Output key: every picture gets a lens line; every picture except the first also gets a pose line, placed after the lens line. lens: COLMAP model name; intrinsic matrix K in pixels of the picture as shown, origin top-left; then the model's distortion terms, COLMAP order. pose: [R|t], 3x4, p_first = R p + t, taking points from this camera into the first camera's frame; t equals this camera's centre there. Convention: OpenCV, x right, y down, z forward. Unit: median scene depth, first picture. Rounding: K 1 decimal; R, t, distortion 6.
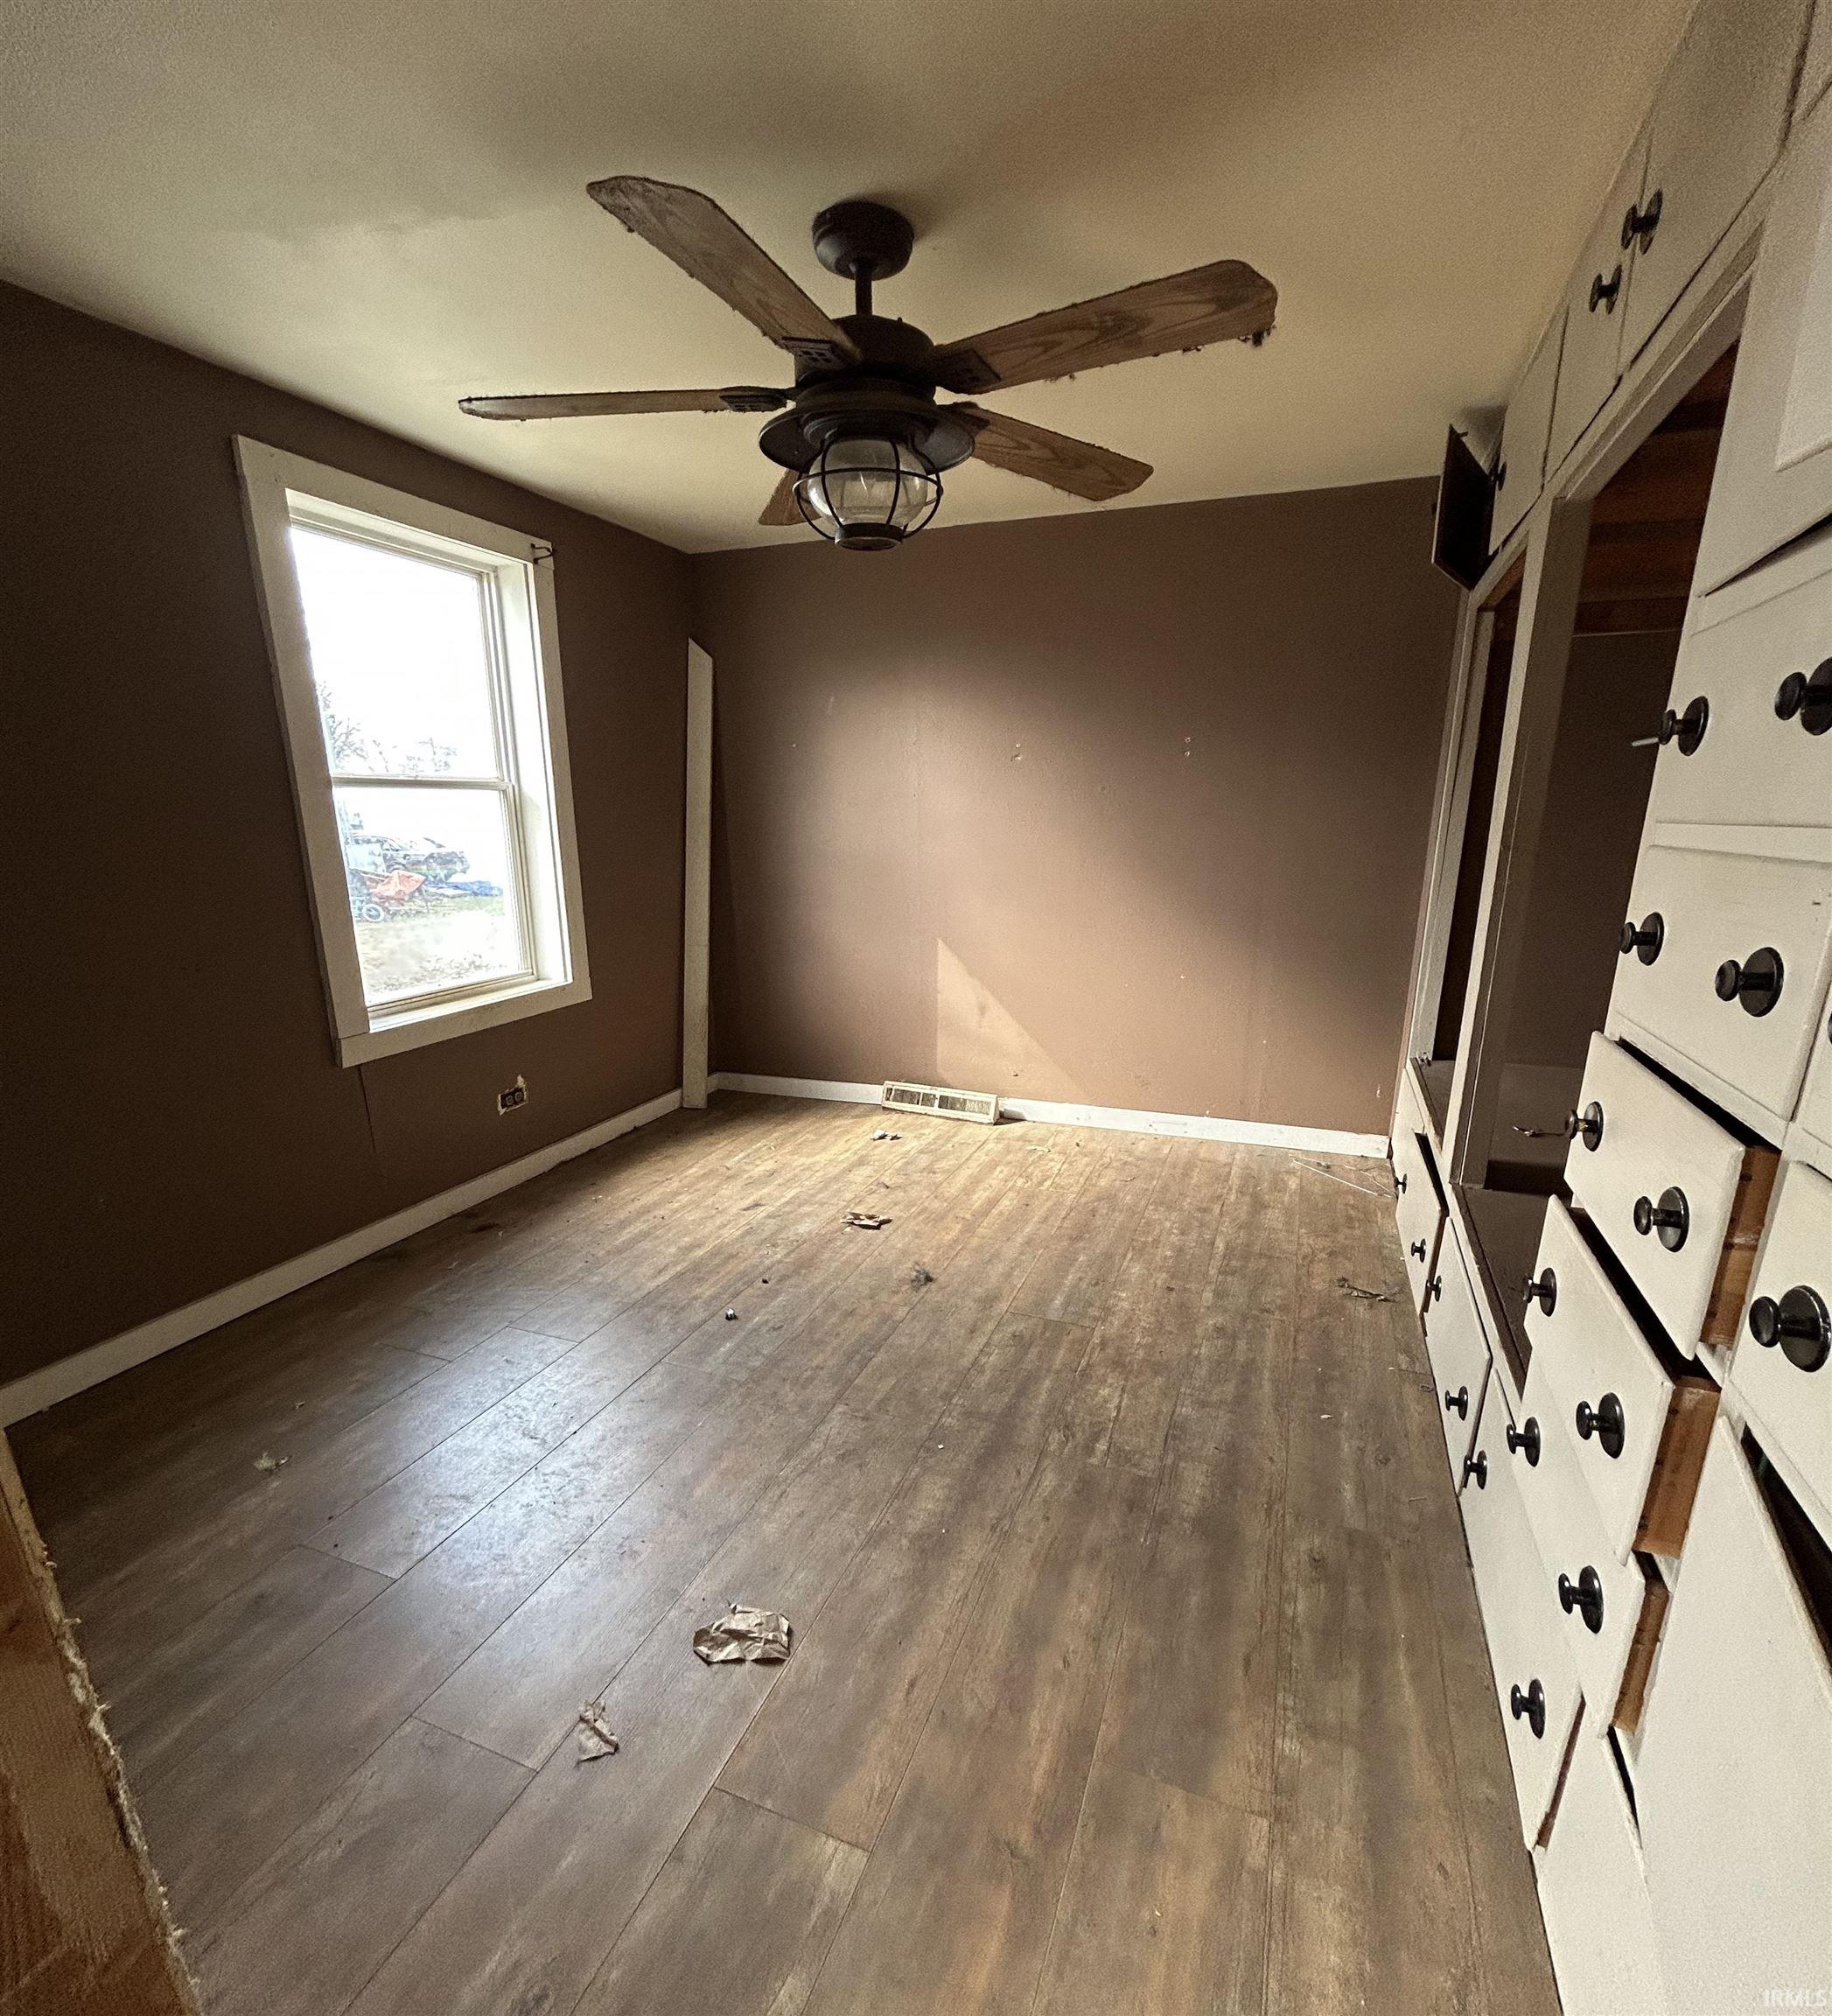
lens RADIAL K [[971.1, 0, 912.0], [0, 971.1, 1082.5], [0, 0, 1]] dist [0.000408, 0.000285]
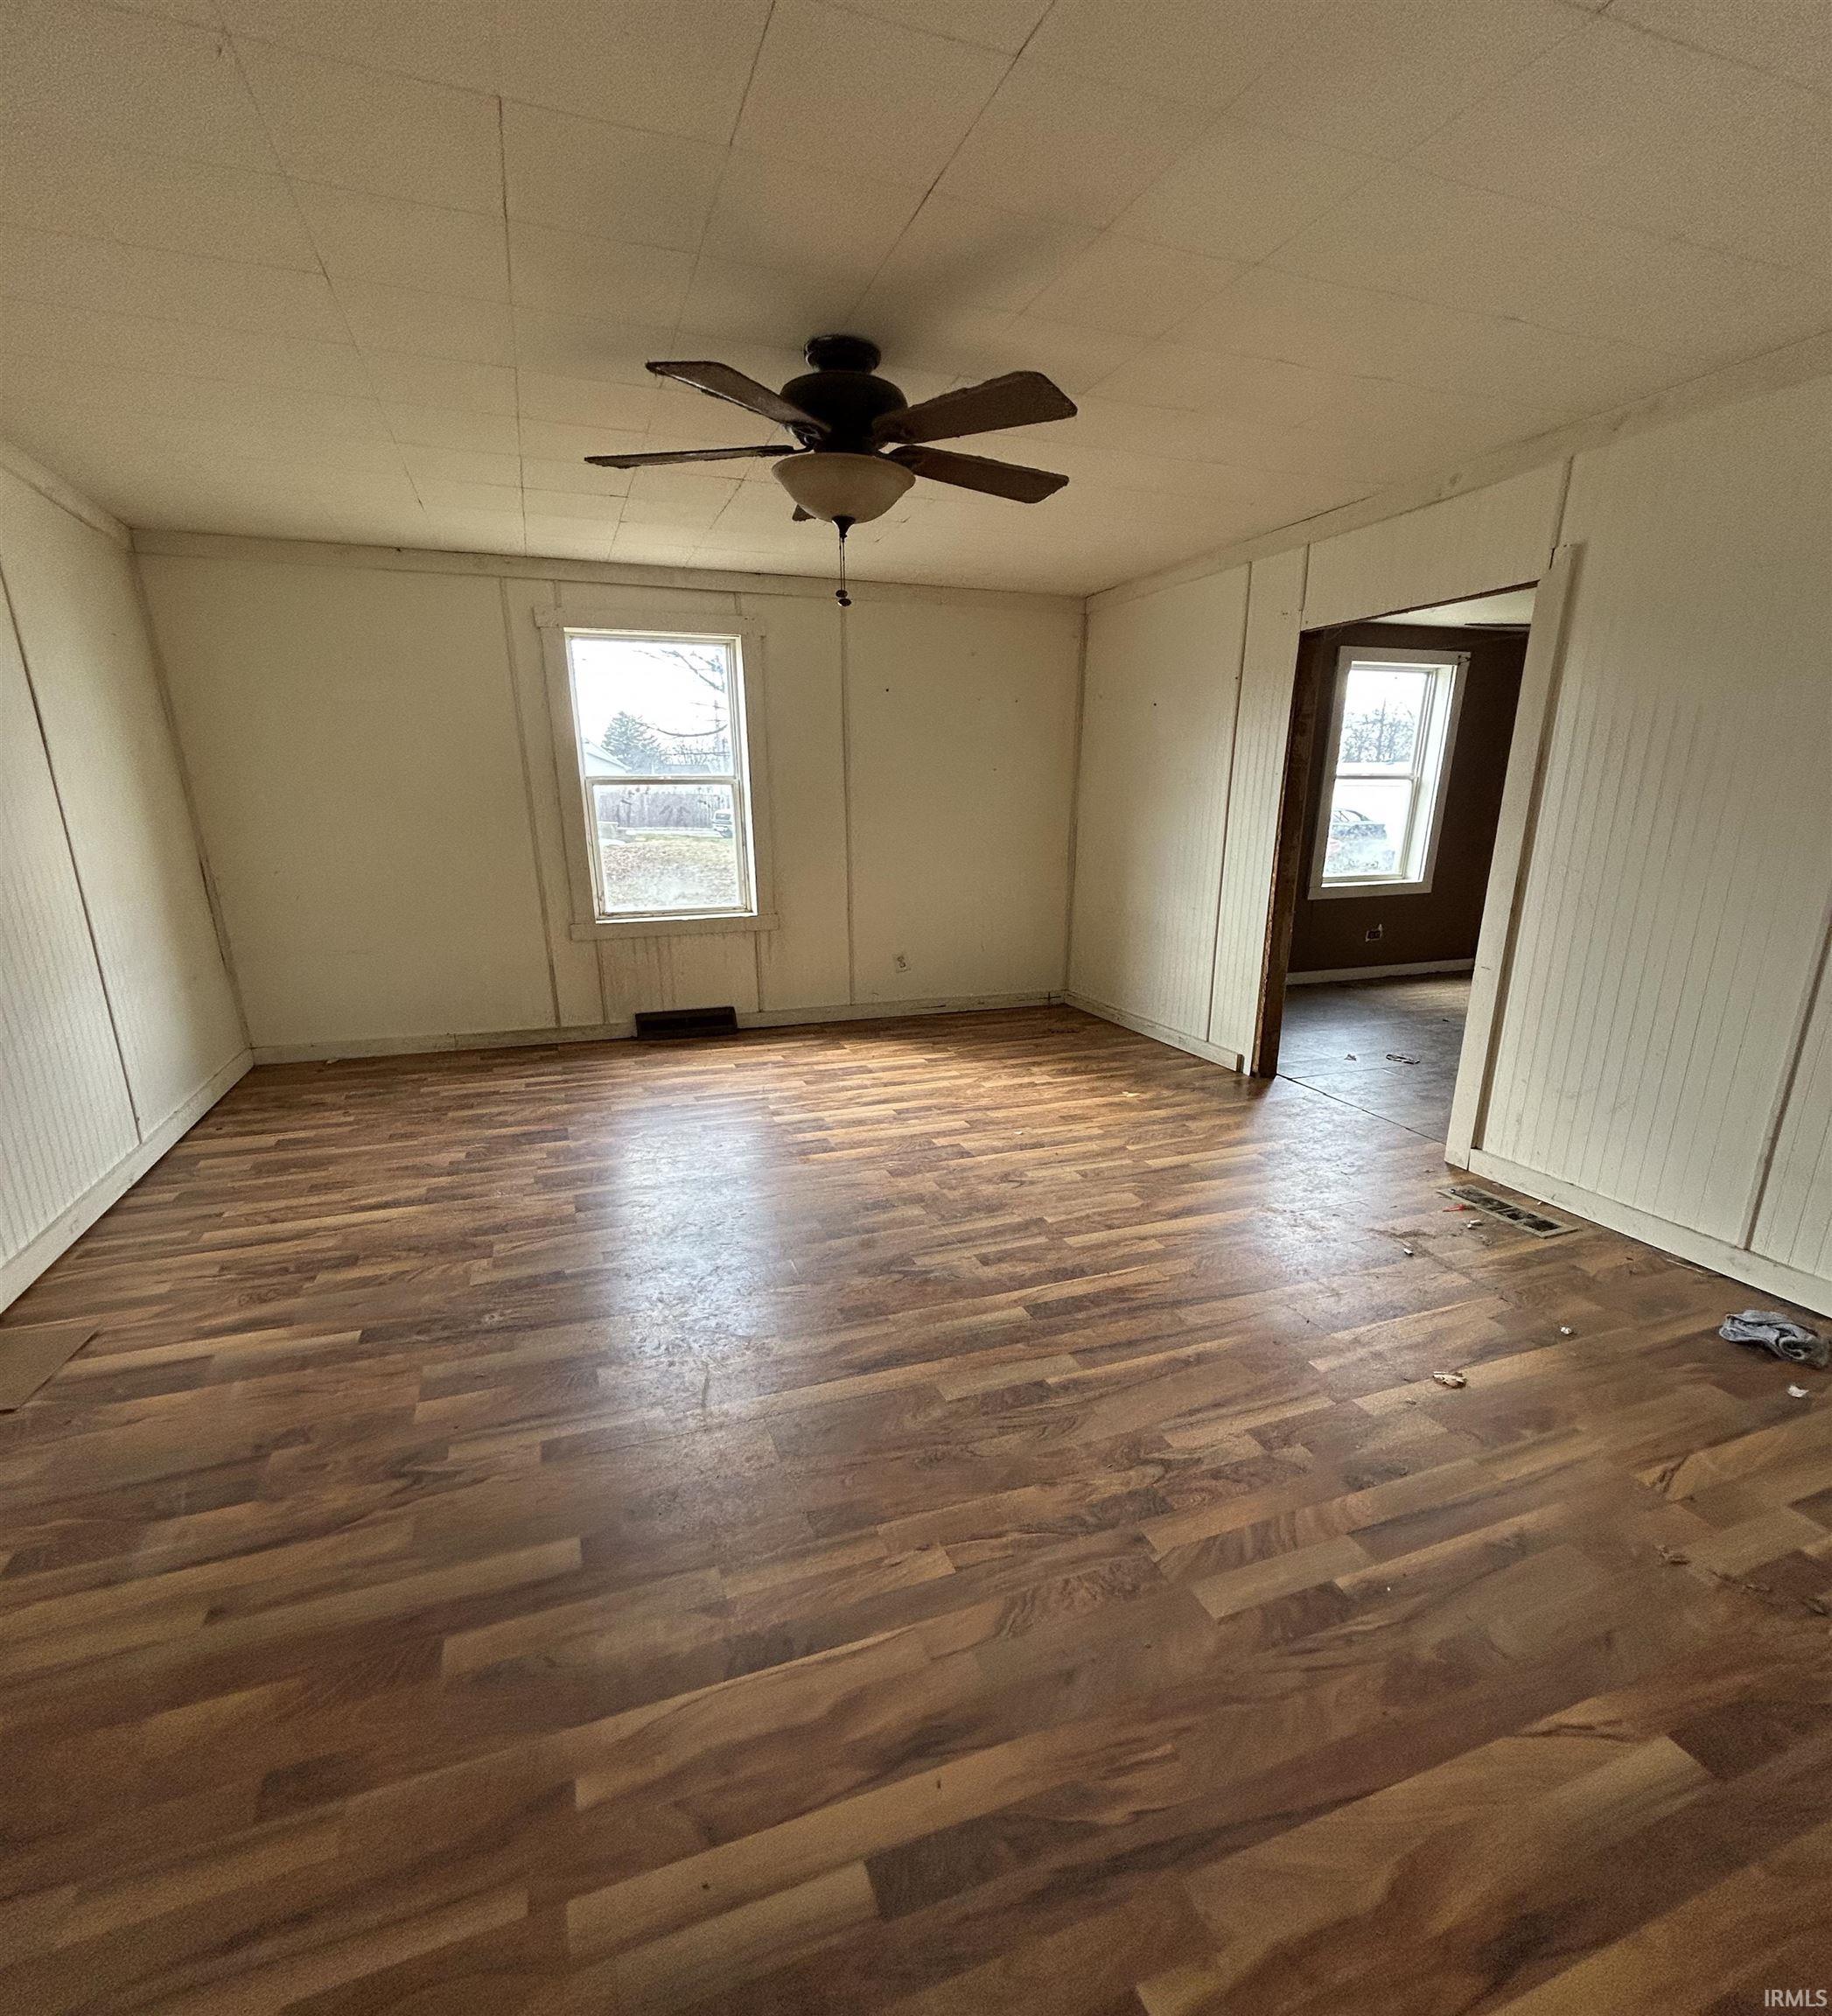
lens RADIAL K [[964.4, 0, 897.4], [0, 964.4, 1111.8], [0, 0, 1]] dist [-0.017714, -0.000728]
pose [[0.642585, 0.249739, -0.724372, 0.634203], [-0.208319, 0.966723, 0.148495, 0.366941], [0.737352, 0.055480, 0.673227, -1.367299]]
